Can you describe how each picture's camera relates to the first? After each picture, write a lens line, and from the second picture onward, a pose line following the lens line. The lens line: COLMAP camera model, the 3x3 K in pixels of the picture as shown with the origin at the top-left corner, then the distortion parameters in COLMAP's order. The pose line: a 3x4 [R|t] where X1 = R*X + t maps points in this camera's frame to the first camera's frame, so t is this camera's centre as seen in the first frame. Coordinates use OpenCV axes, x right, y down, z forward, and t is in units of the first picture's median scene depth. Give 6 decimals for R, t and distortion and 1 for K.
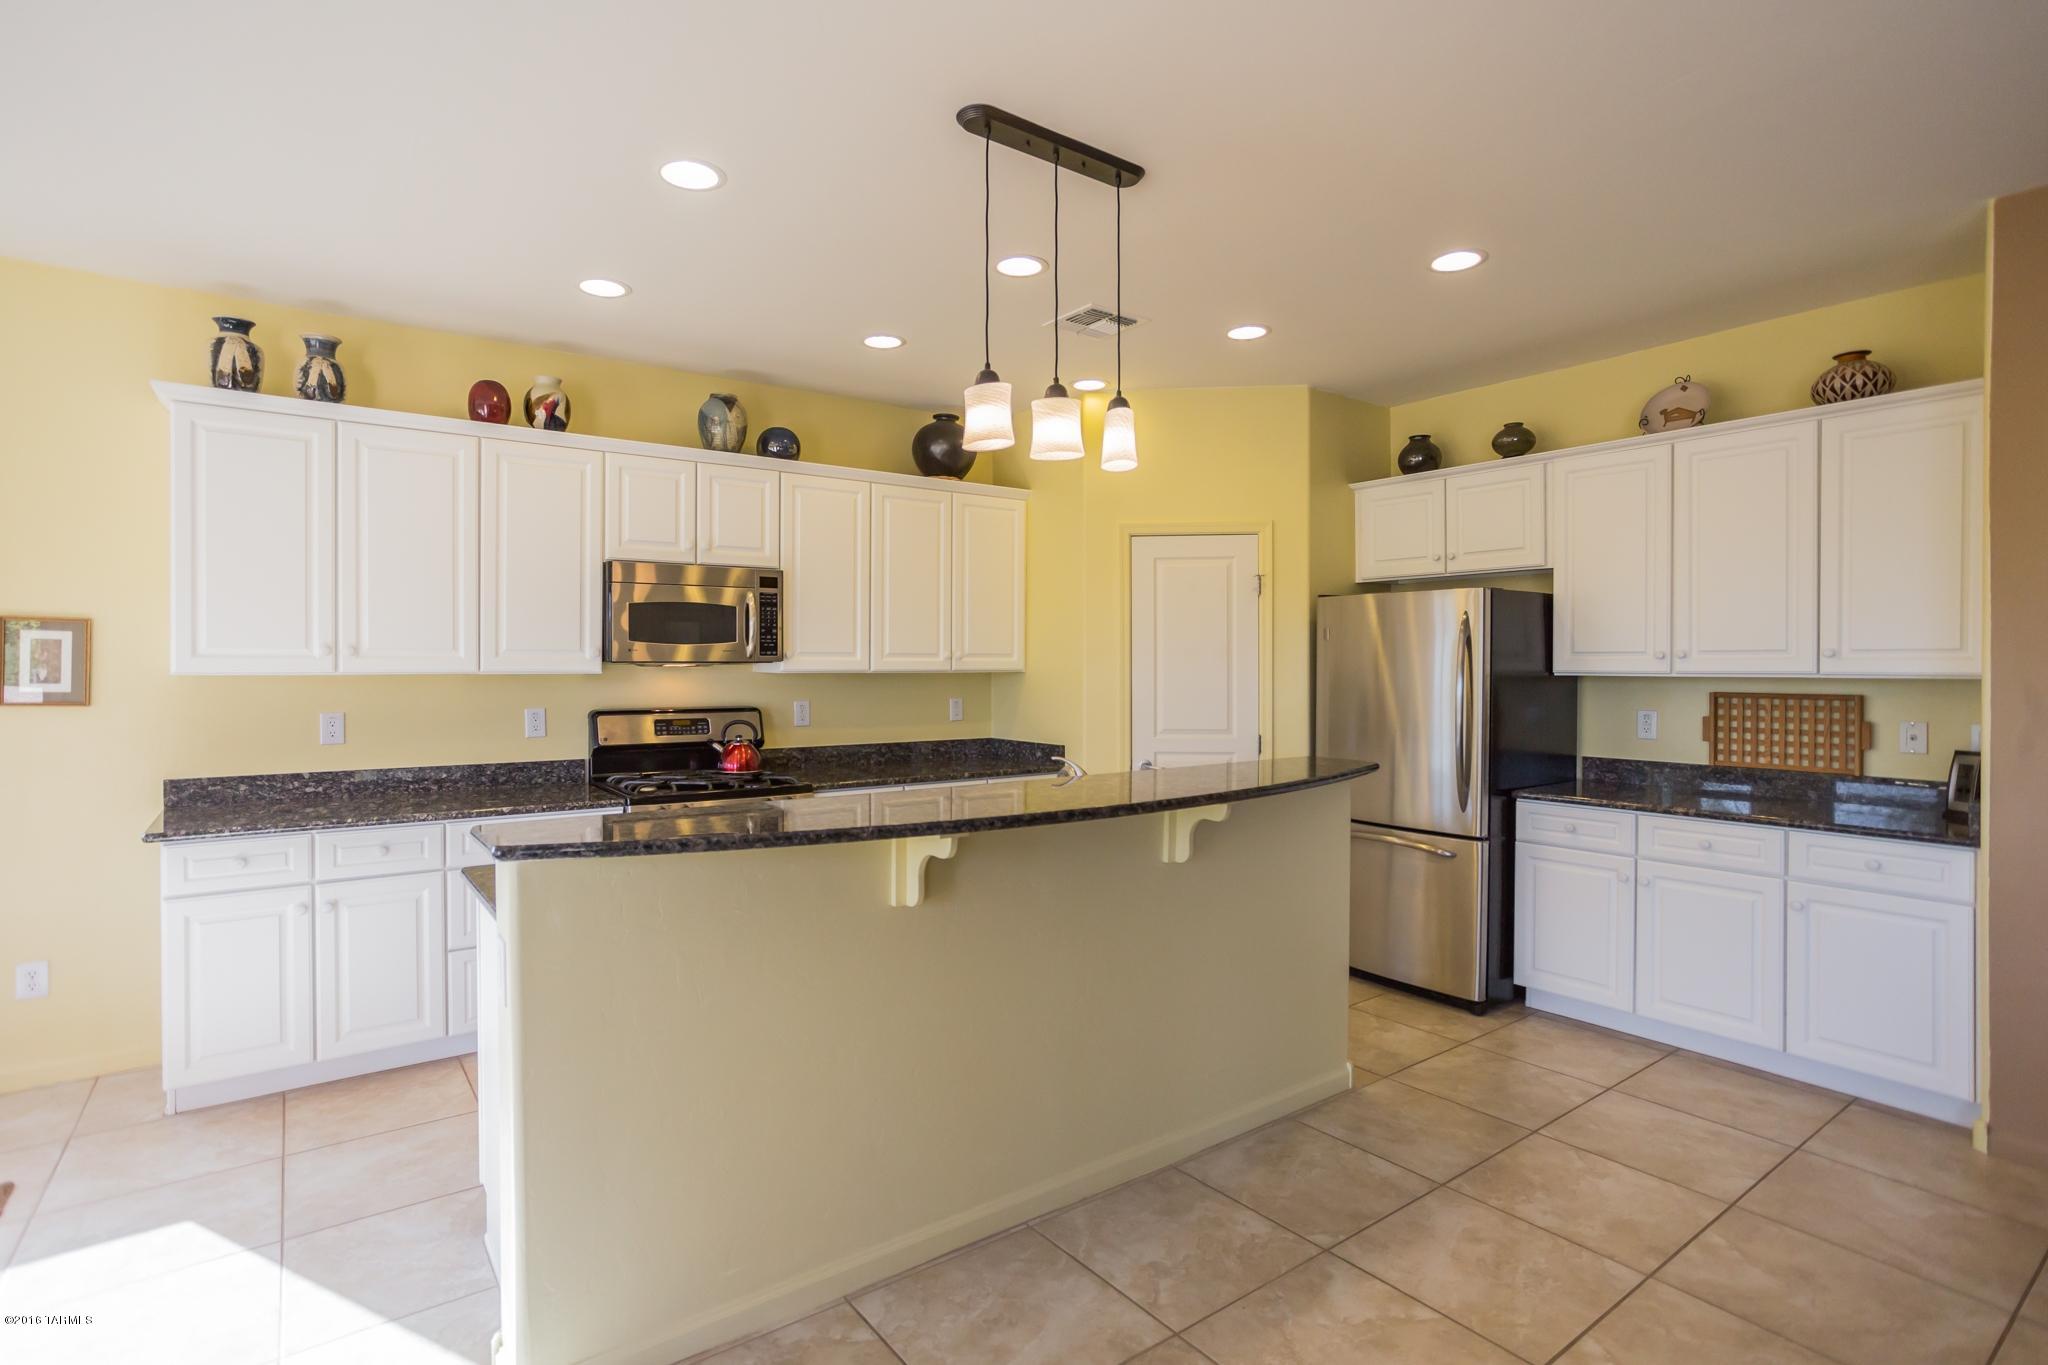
lens RADIAL K [[1017.5, 0, 1007.0], [0, 1017.5, 677.0], [0, 0, 1]] dist [-0.048285, 0.038520]
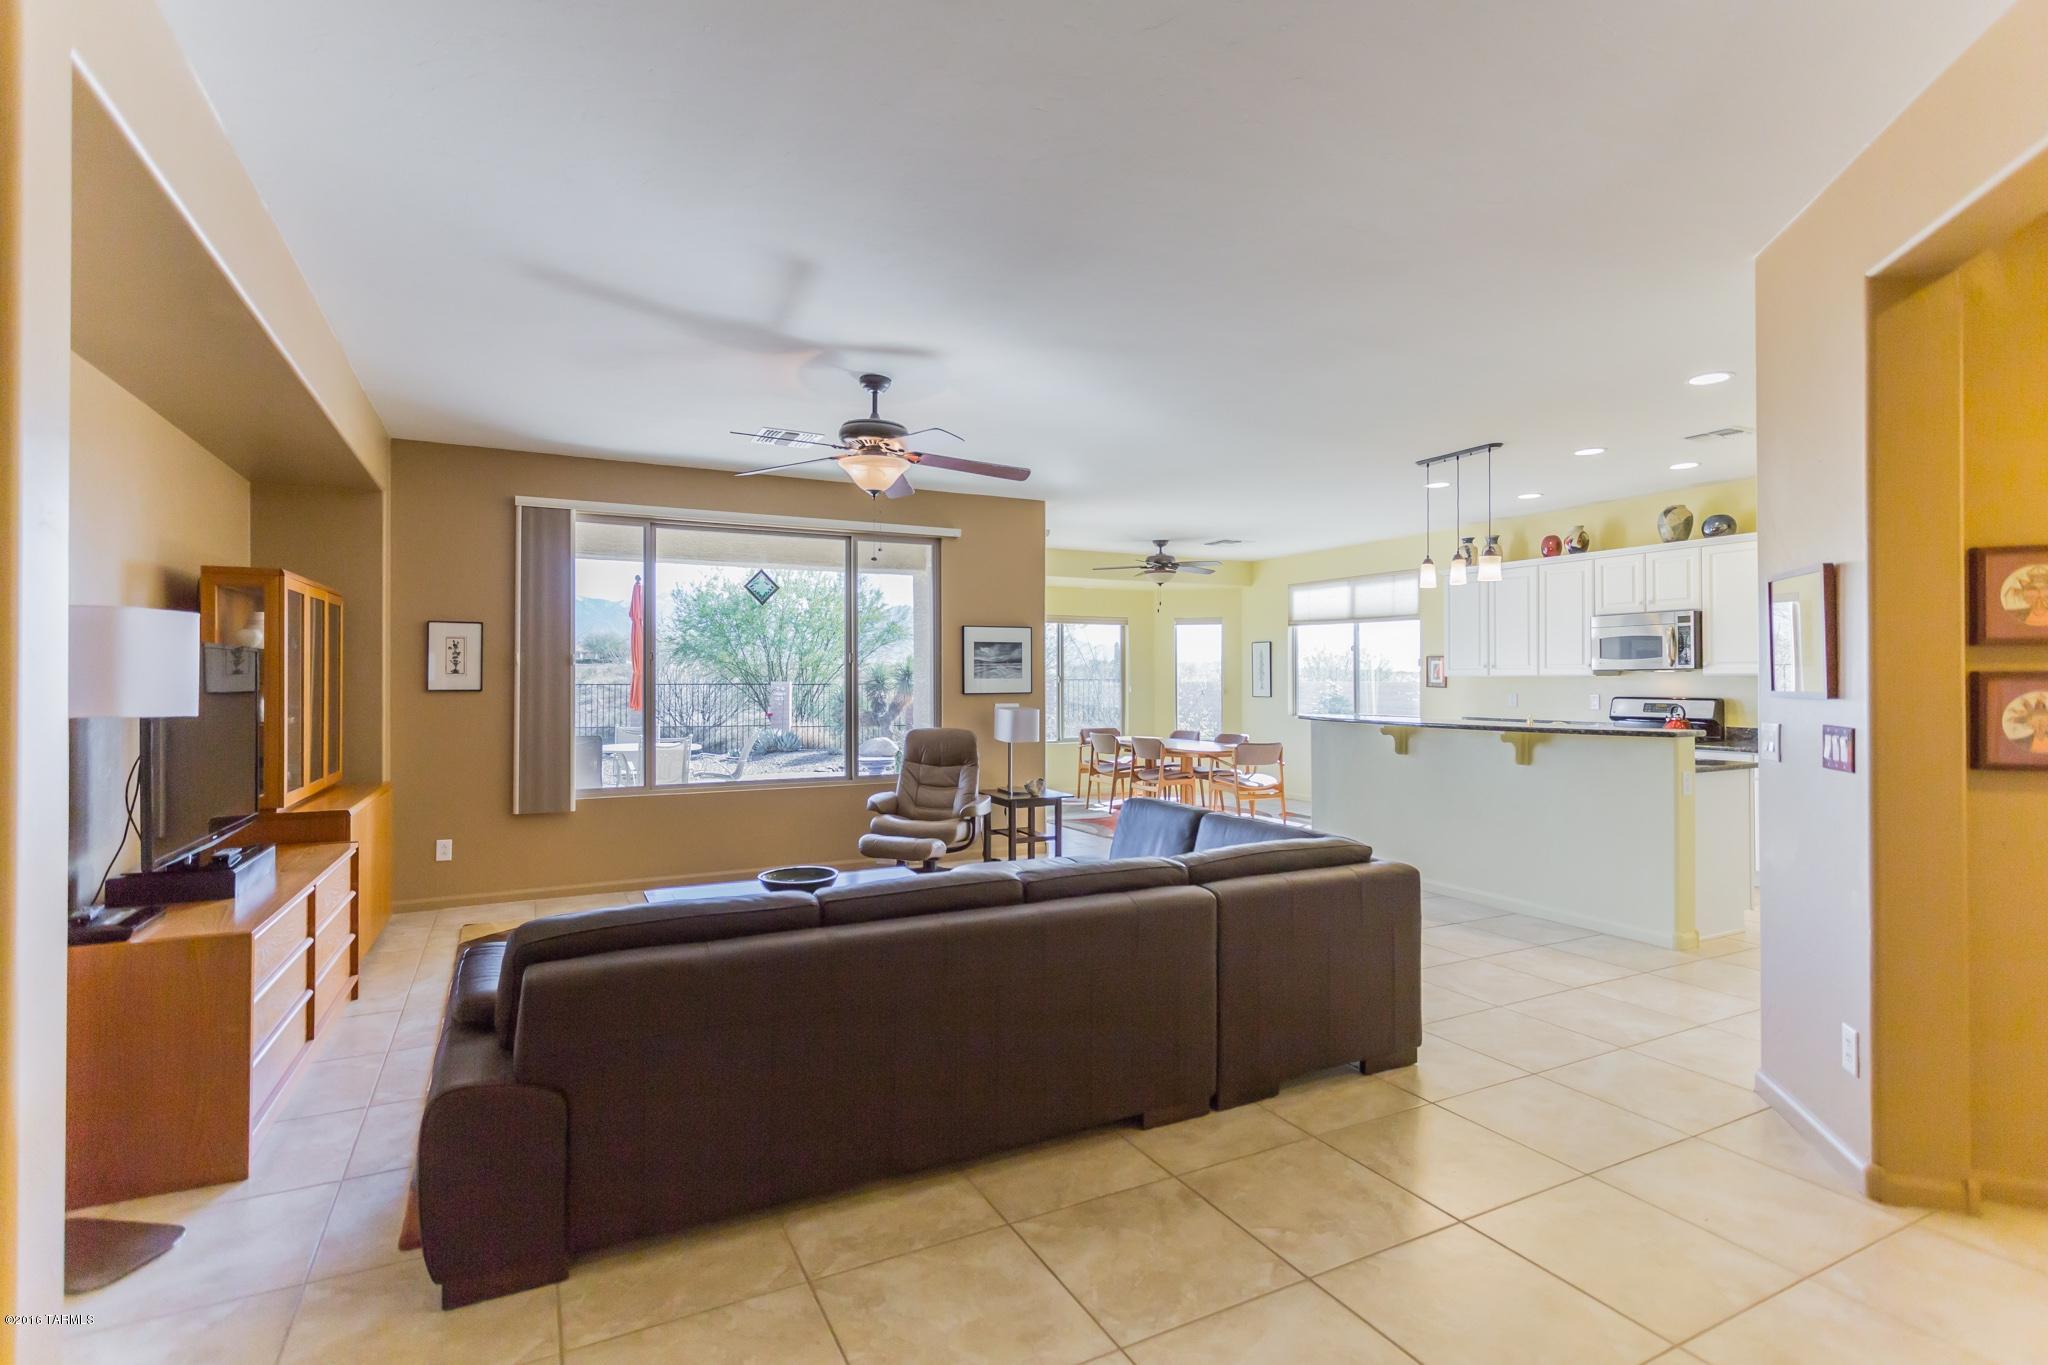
lens RADIAL K [[975.9, 0, 1027.3], [0, 975.9, 674.3], [0, 0, 1]] dist [0.011455, 0.000156]
pose [[-0.152494, -0.007666, -0.988275, 1.923783], [-0.012806, 0.999901, -0.005780, 0.021457], [0.988221, 0.011774, -0.152578, 0.273503]]
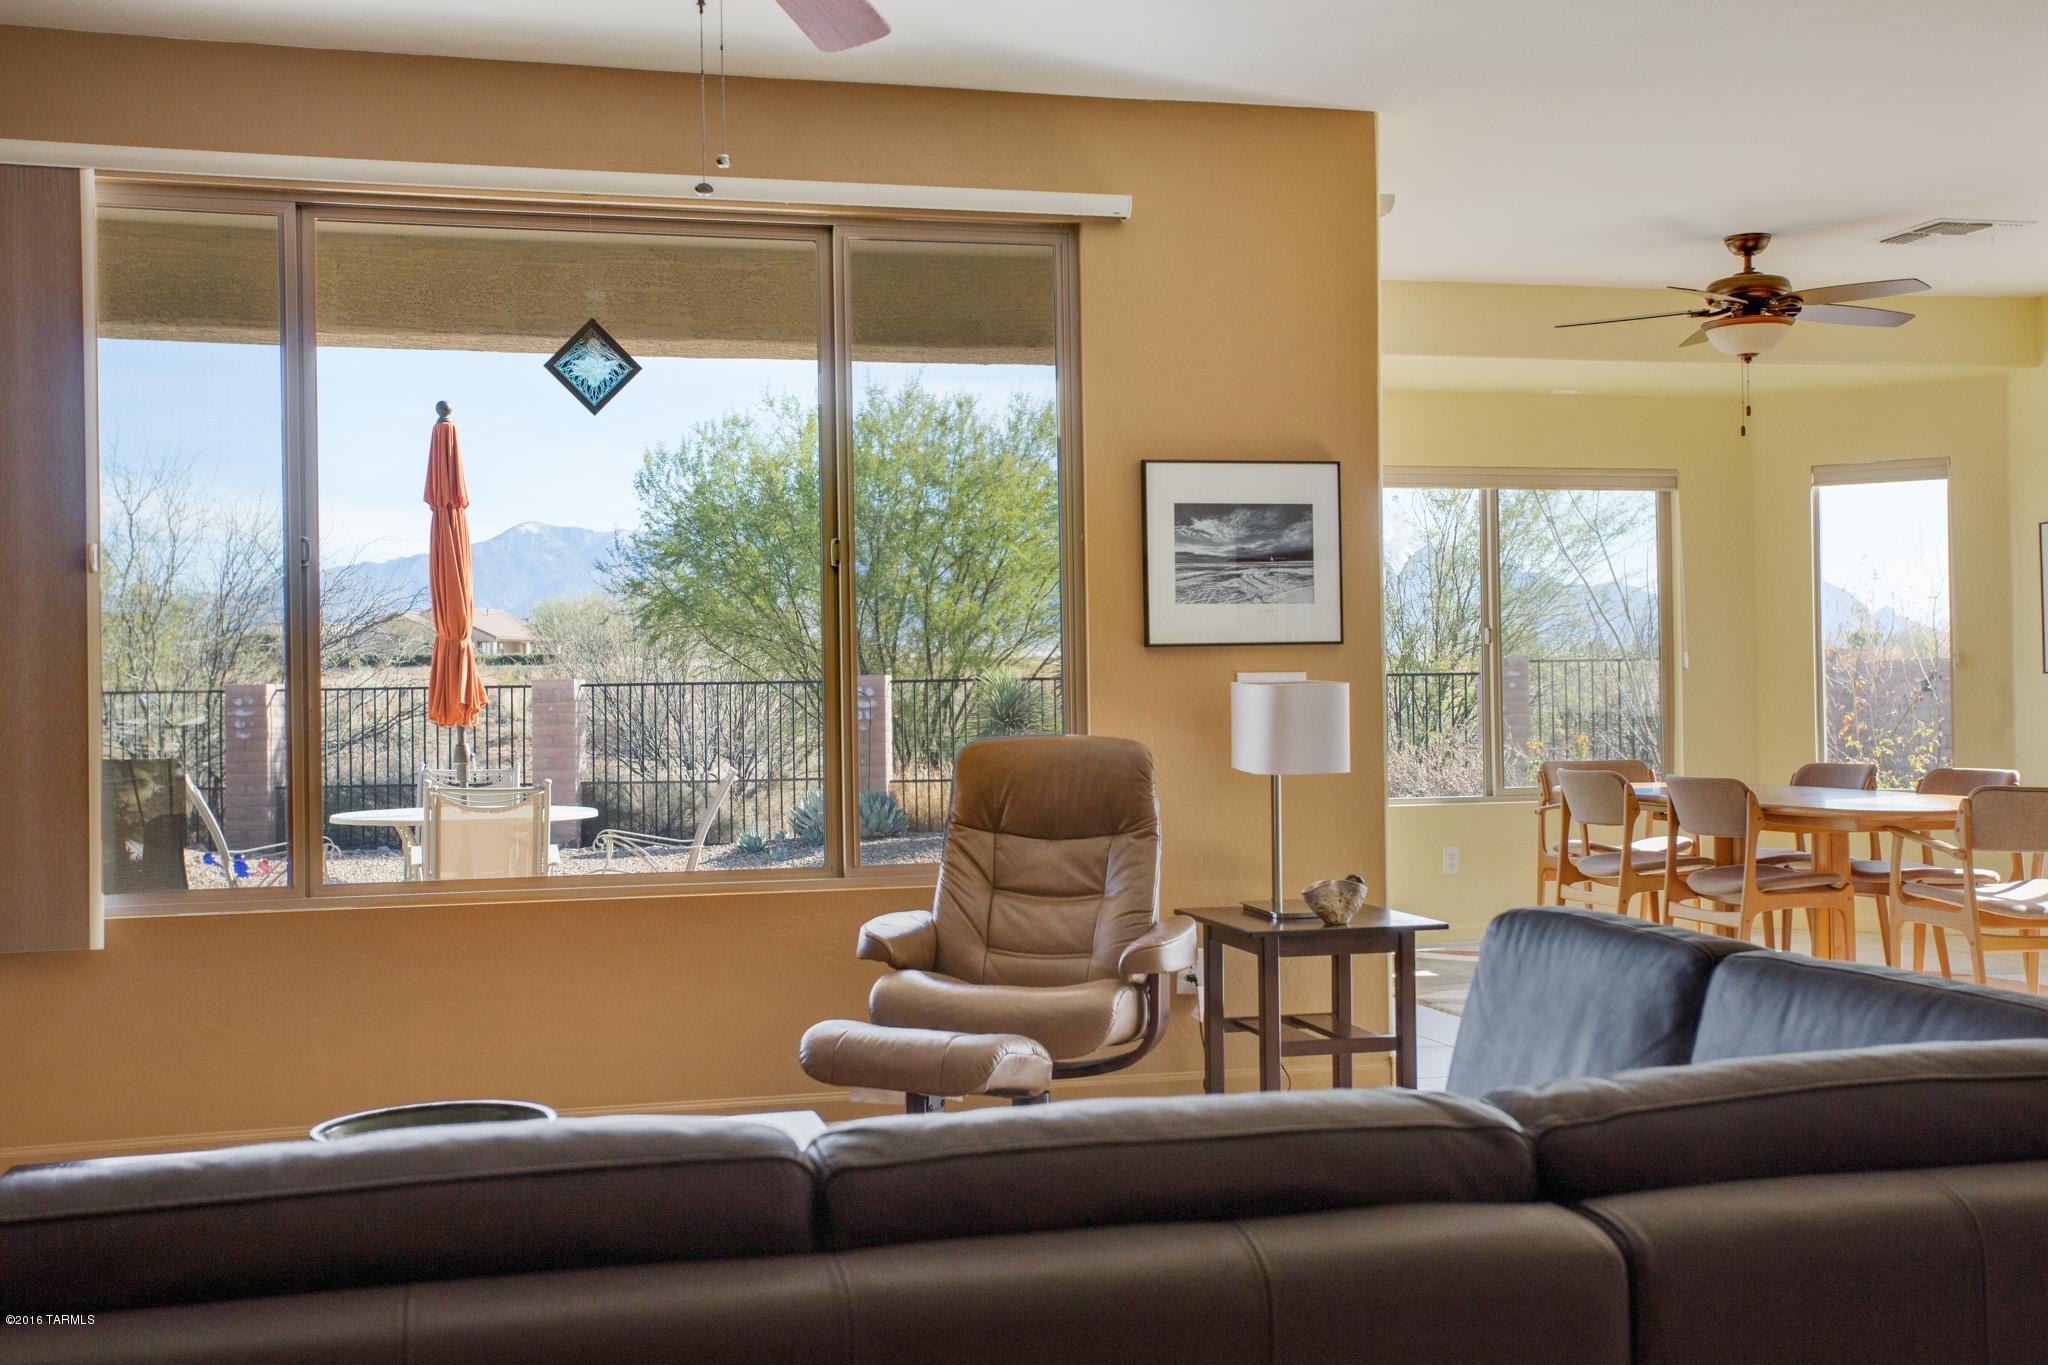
lens RADIAL K [[2244.4, 0, 1022.1], [0, 2244.4, 692.6], [0, 0, 1]] dist [0.029234, 0.036588]
pose [[-0.361636, 0.002416, -0.932316, 1.552641], [0.003113, 0.999994, 0.001383, 0.086547], [0.932314, -0.002403, -0.361642, 0.365044]]
